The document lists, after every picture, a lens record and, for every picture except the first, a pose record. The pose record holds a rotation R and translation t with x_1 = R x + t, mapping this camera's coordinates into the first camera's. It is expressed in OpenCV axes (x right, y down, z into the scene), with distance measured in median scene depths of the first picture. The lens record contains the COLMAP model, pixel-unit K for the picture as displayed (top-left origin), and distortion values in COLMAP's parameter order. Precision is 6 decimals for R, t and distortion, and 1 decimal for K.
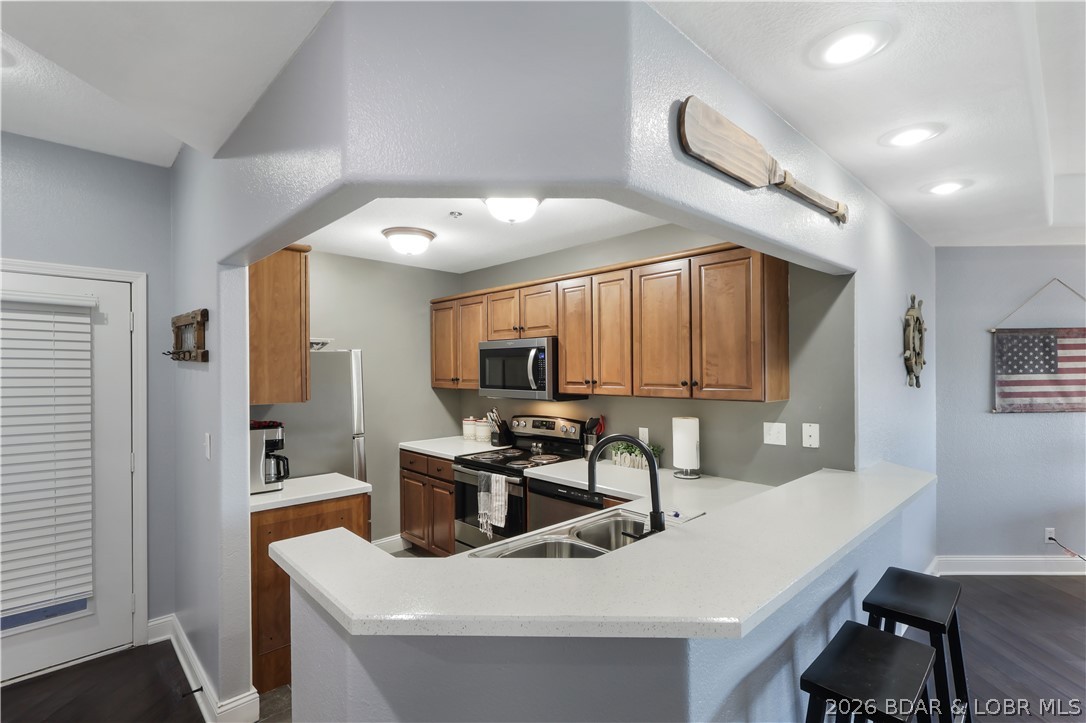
lens RADIAL K [[508.9, 0, 539.8], [0, 508.9, 372.2], [0, 0, 1]] dist [-0.003931, 0.003914]
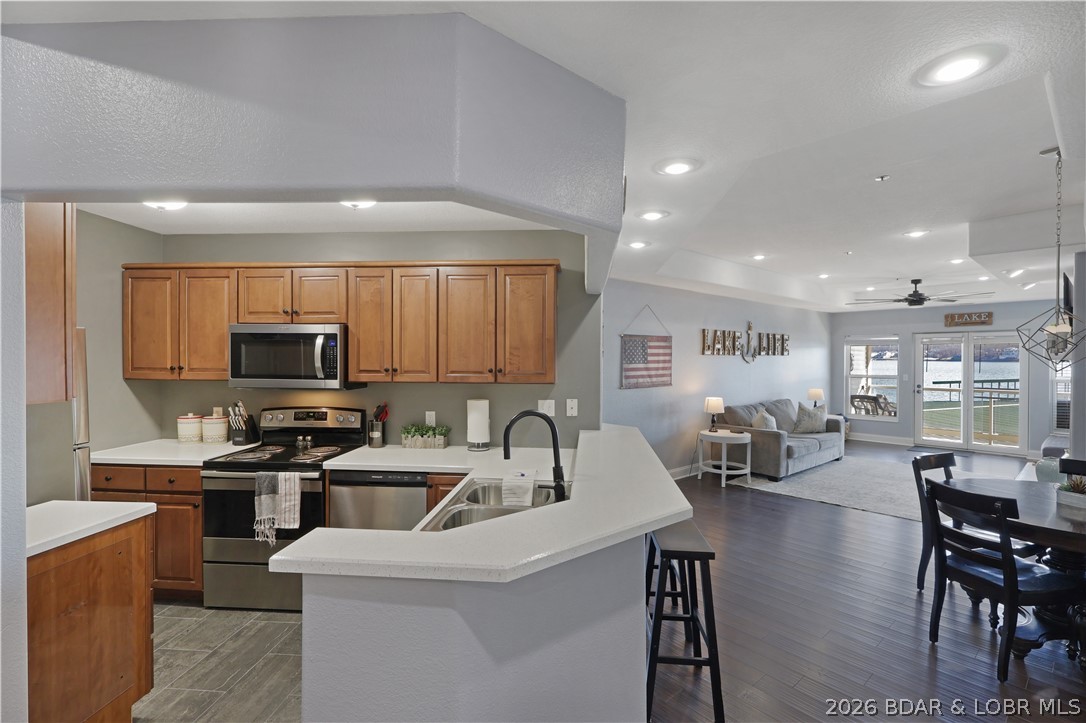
lens RADIAL K [[508.9, 0, 555.0], [0, 508.9, 363.0], [0, 0, 1]] dist [-0.003931, 0.003914]
pose [[0.735851, 0.004202, 0.677130, -0.340942], [-0.007684, 0.999968, 0.002145, 0.000074], [-0.677100, -0.006782, 0.735860, 0.009537]]
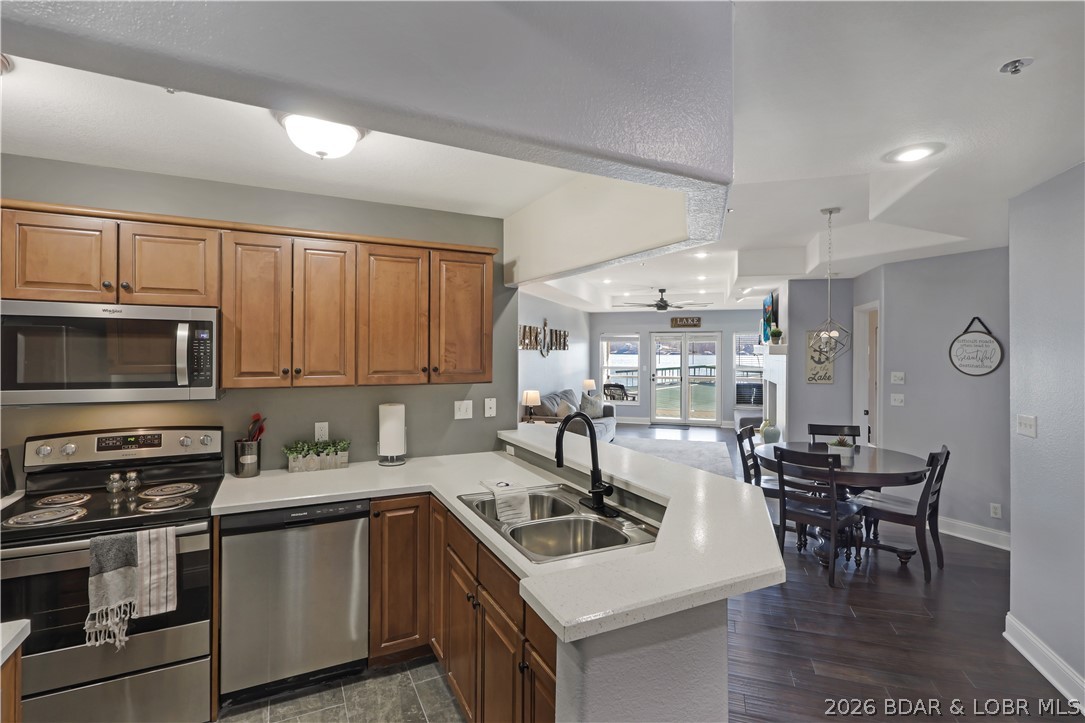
lens RADIAL K [[508.4, 0, 552.8], [0, 508.4, 354.1], [0, 0, 1]] dist [-0.003931, 0.003914]
pose [[0.287297, 0.005721, 0.957824, -0.514127], [-0.002232, 0.999983, -0.005303, -0.003896], [-0.957839, -0.000615, 0.287305, 0.368919]]
